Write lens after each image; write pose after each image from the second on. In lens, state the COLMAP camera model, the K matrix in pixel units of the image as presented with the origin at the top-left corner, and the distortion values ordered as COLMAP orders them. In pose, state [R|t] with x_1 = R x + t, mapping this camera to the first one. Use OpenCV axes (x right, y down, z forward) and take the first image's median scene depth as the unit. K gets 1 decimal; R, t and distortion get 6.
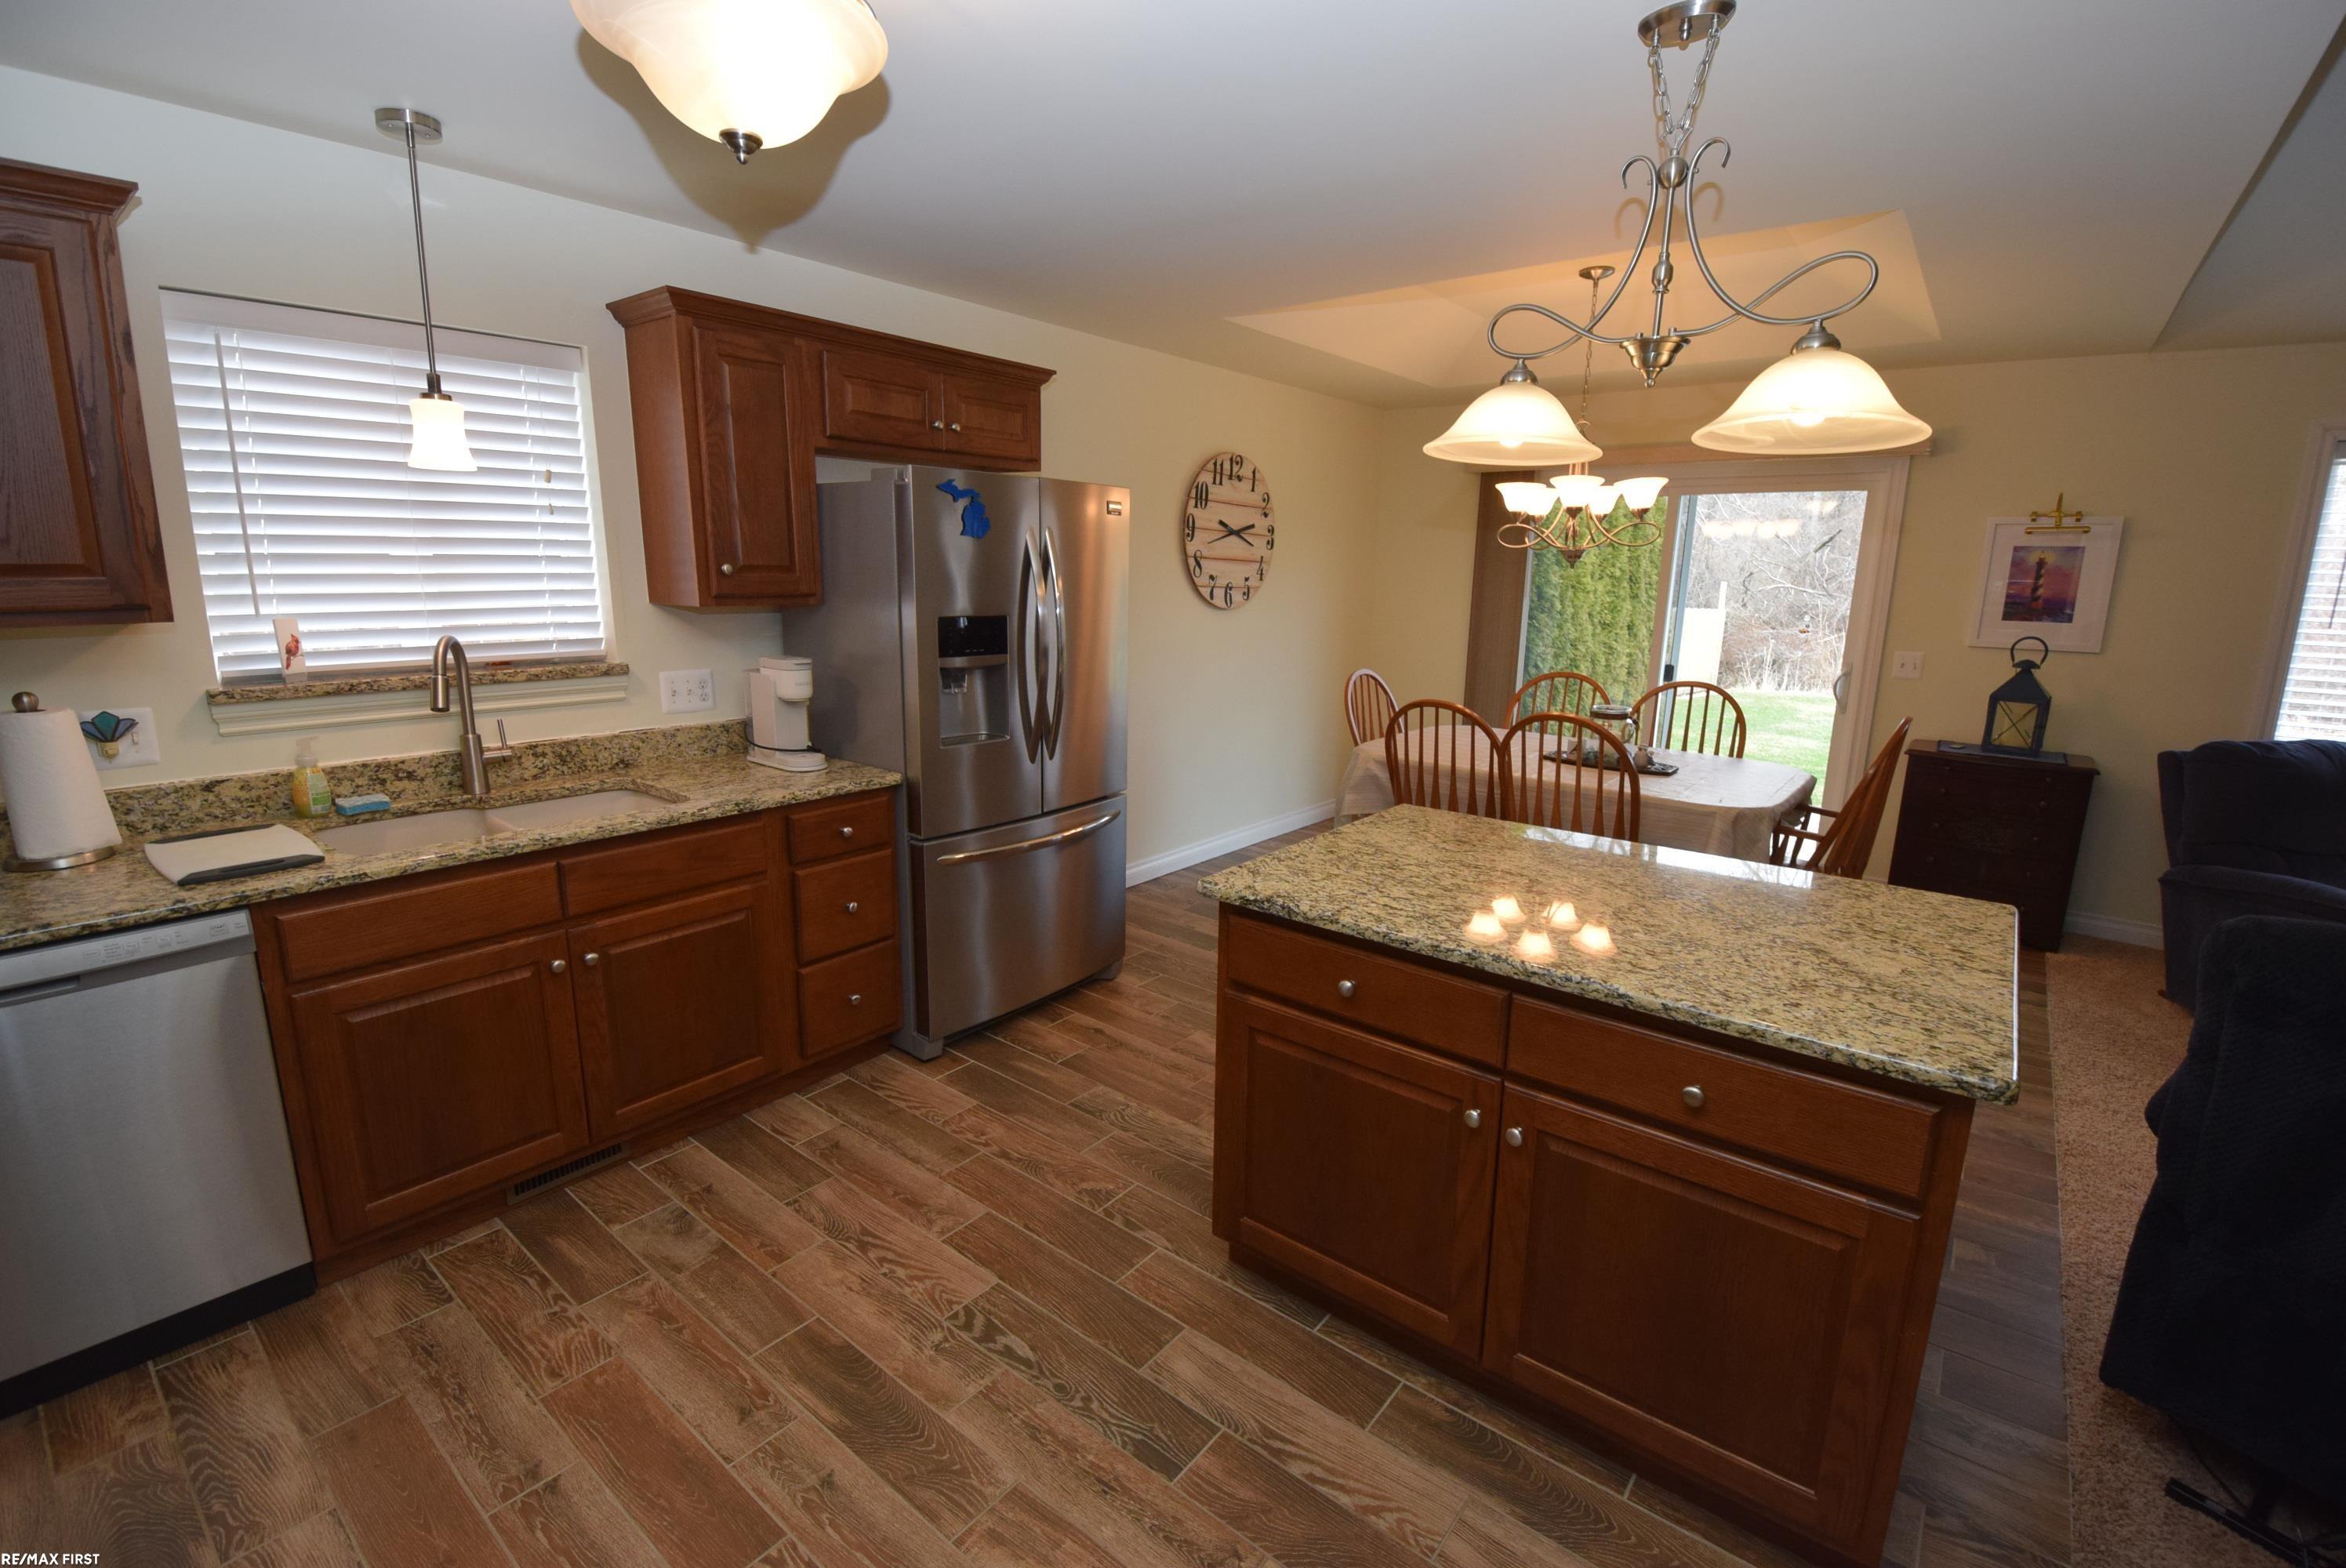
lens RADIAL K [[1027.5, 0, 1176.1], [0, 1027.5, 784.2], [0, 0, 1]] dist [0.016684, -0.023493]
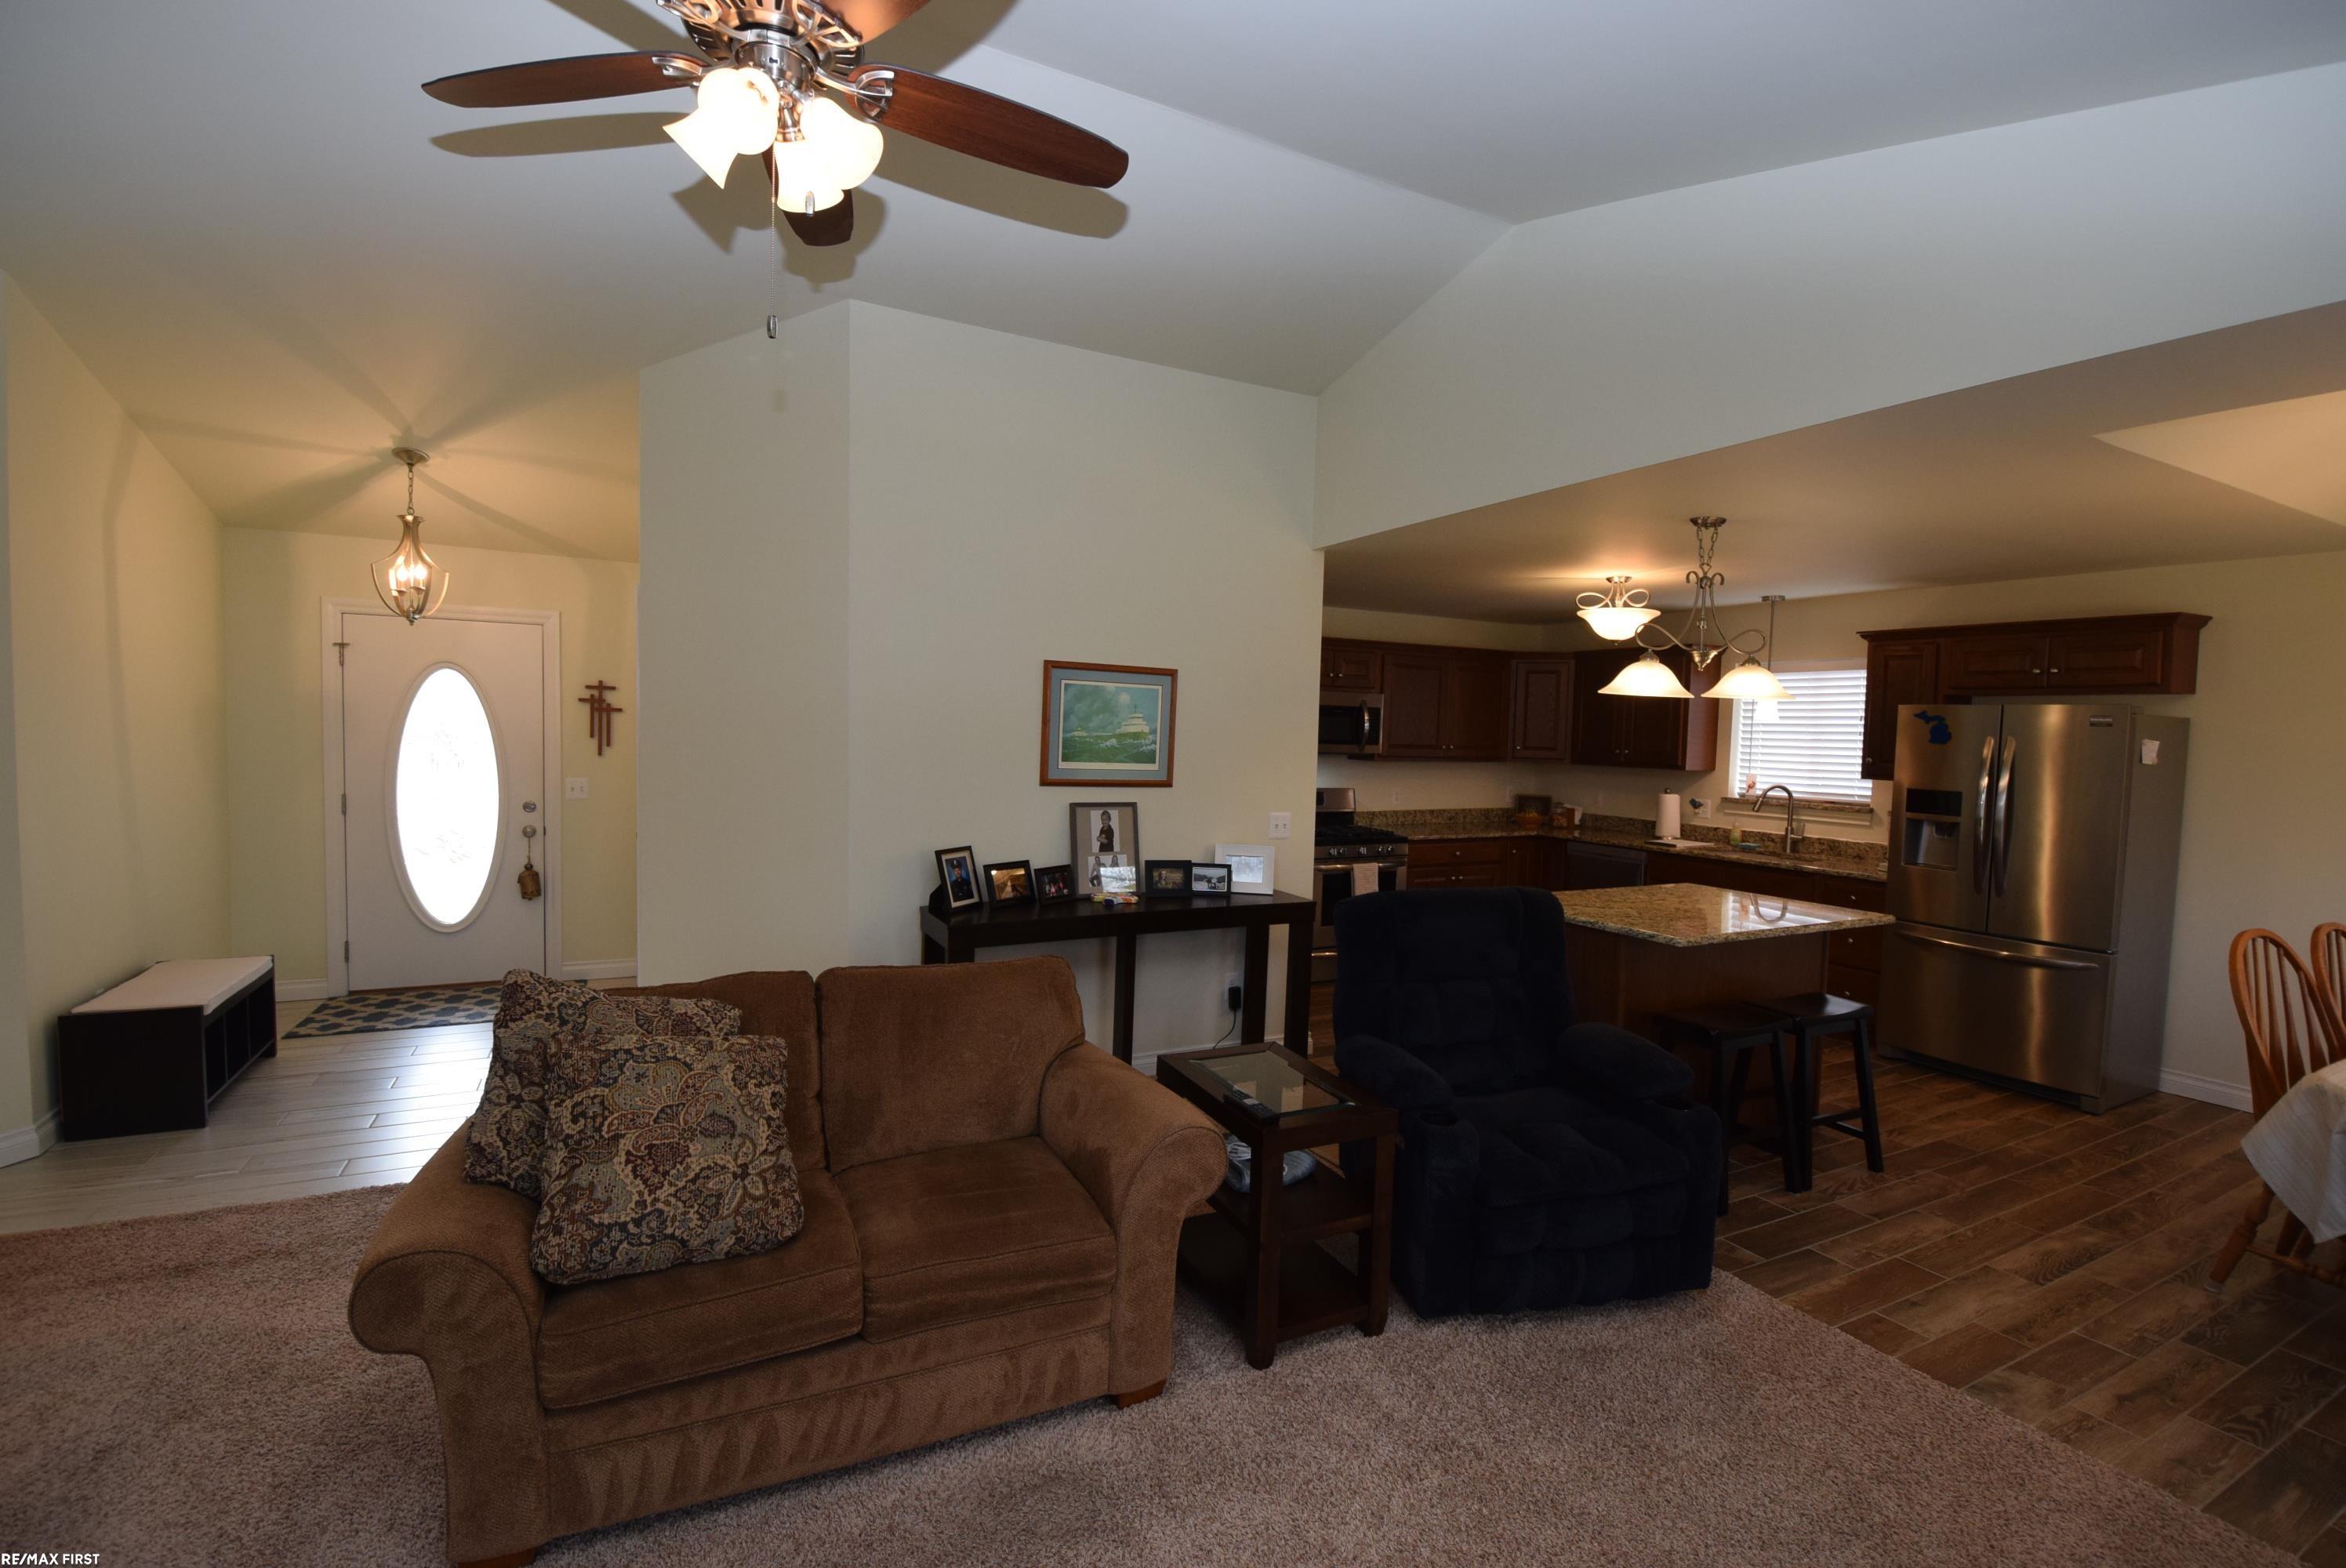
lens RADIAL K [[1027.5, 0, 1176.1], [0, 1027.5, 784.2], [0, 0, 1]] dist [0.016684, -0.023493]
pose [[-0.399649, 0.022245, -0.916398, 2.174272], [-0.225386, 0.966631, 0.121757, -0.122646], [0.888528, 0.255204, -0.381300, 0.672654]]
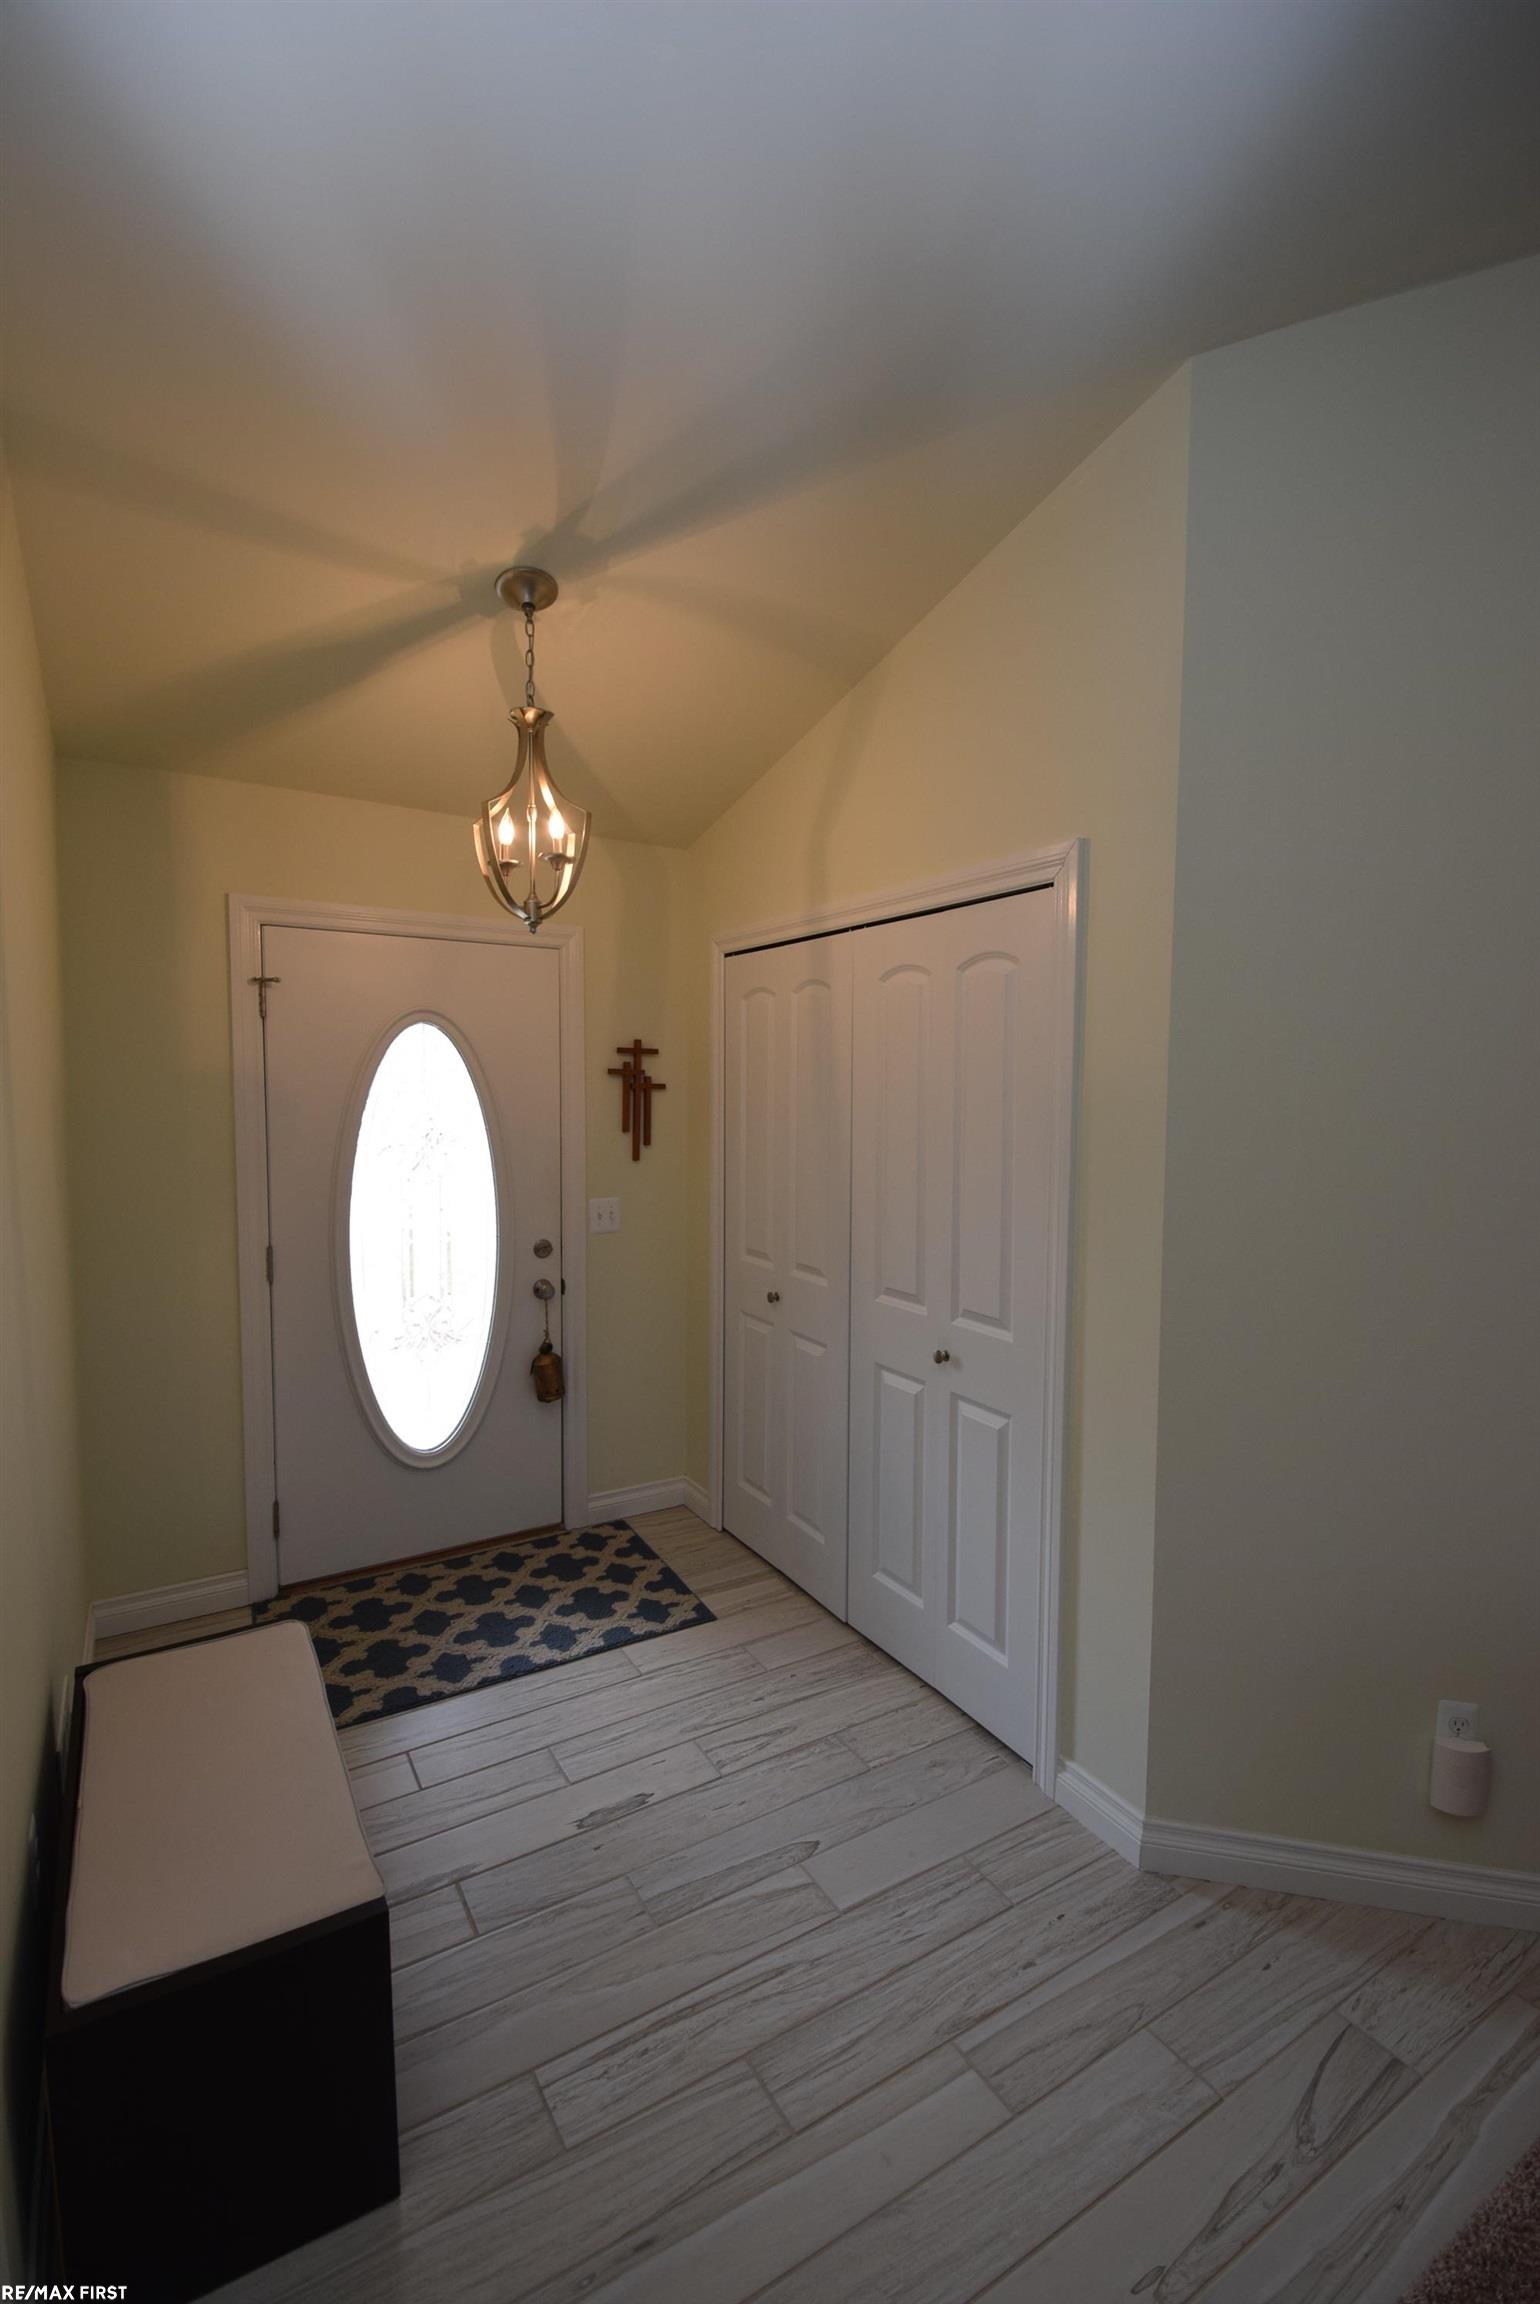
lens RADIAL K [[1009.2, 0, 777.1], [0, 1009.2, 1154.5], [0, 0, 1]] dist [0.016684, -0.023493]
pose [[-0.334787, 0.045754, -0.941182, 1.812976], [-0.211038, 0.969808, 0.122213, 0.179248], [0.918357, 0.239541, -0.315023, -0.815817]]
